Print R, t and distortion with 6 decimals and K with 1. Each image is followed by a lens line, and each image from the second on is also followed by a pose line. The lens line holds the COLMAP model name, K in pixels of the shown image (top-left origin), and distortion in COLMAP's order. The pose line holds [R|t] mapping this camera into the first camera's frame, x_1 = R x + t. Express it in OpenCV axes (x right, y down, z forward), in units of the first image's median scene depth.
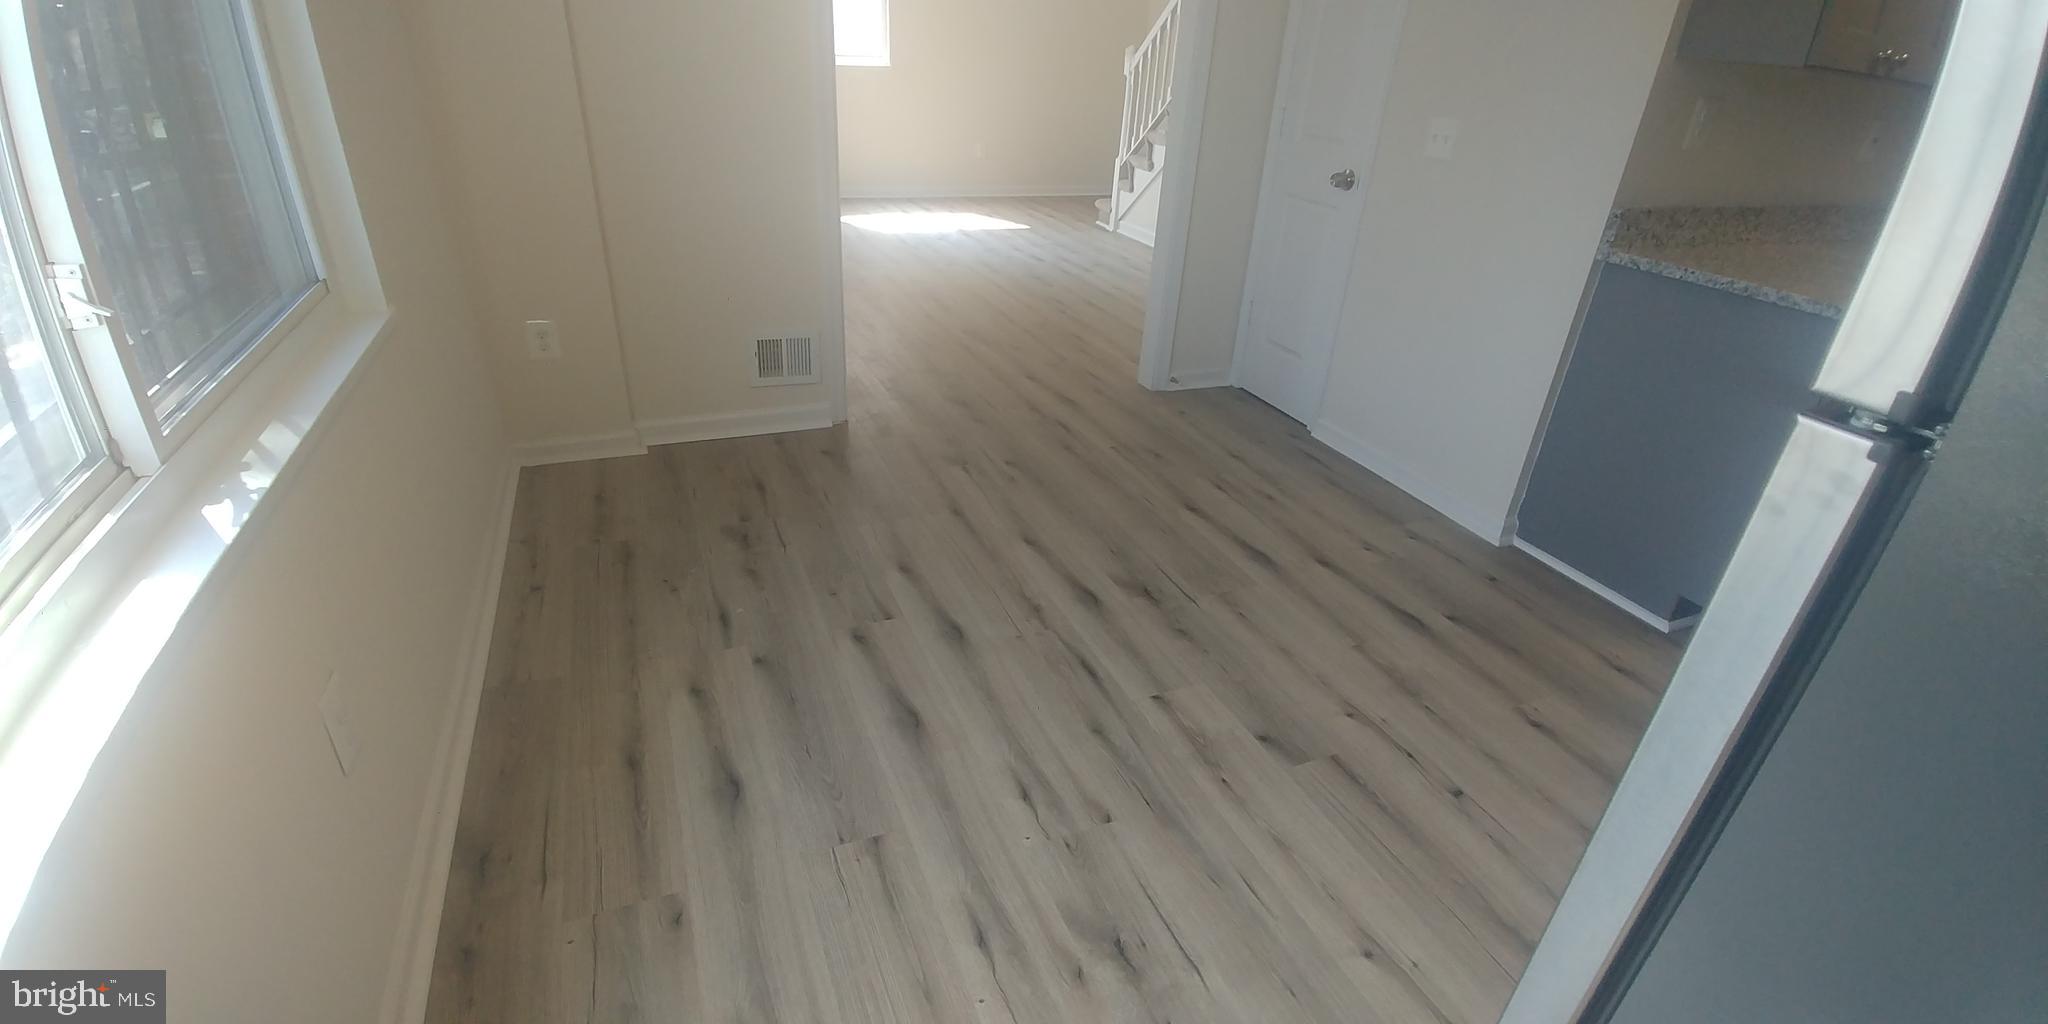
lens RADIAL K [[898.9, 0, 1026.8], [0, 898.9, 521.8], [0, 0, 1]] dist [-0.029699, -0.003872]
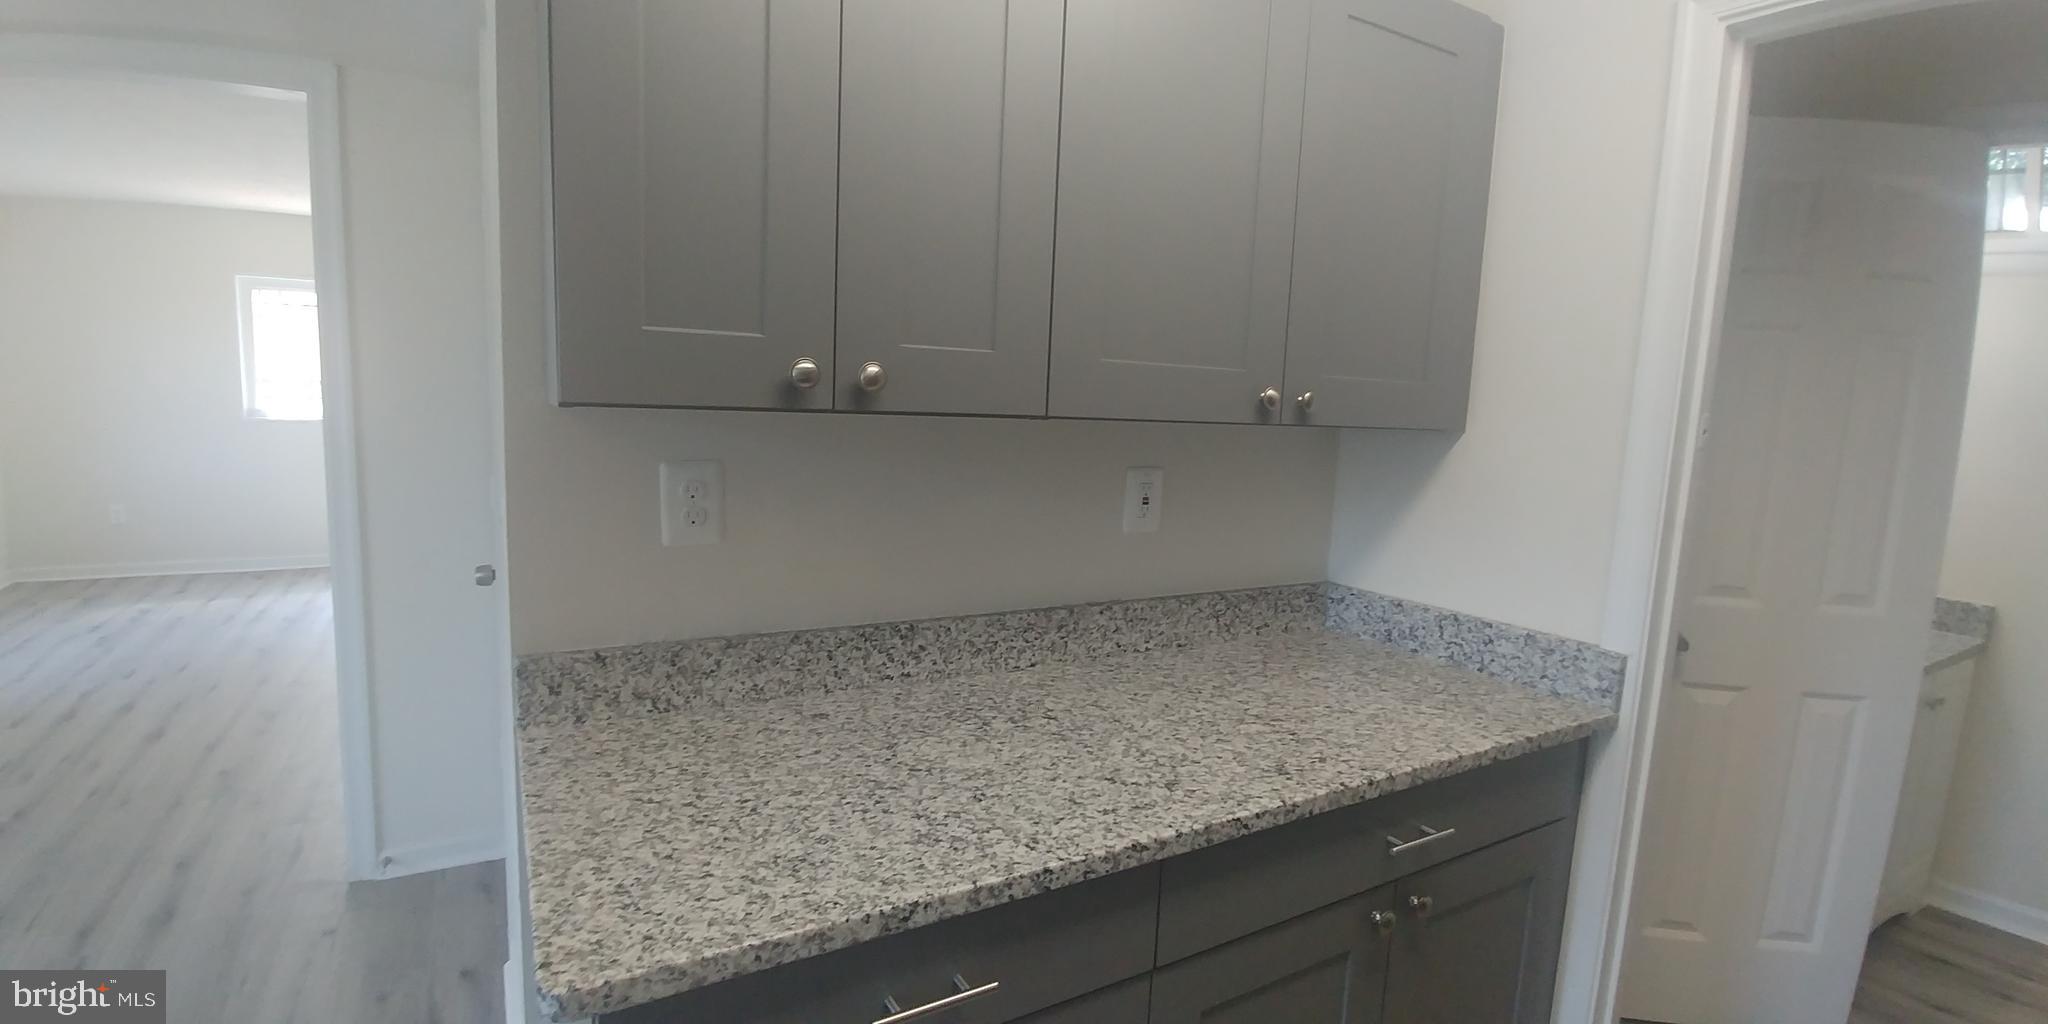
lens RADIAL K [[898.9, 0, 1005.0], [0, 898.9, 500.6], [0, 0, 1]] dist [-0.029699, -0.003872]
pose [[0.991803, -0.023272, 0.125643, 0.310162], [0.068214, 0.927873, -0.366603, -0.079224], [-0.108049, 0.372169, 0.921855, 0.155705]]
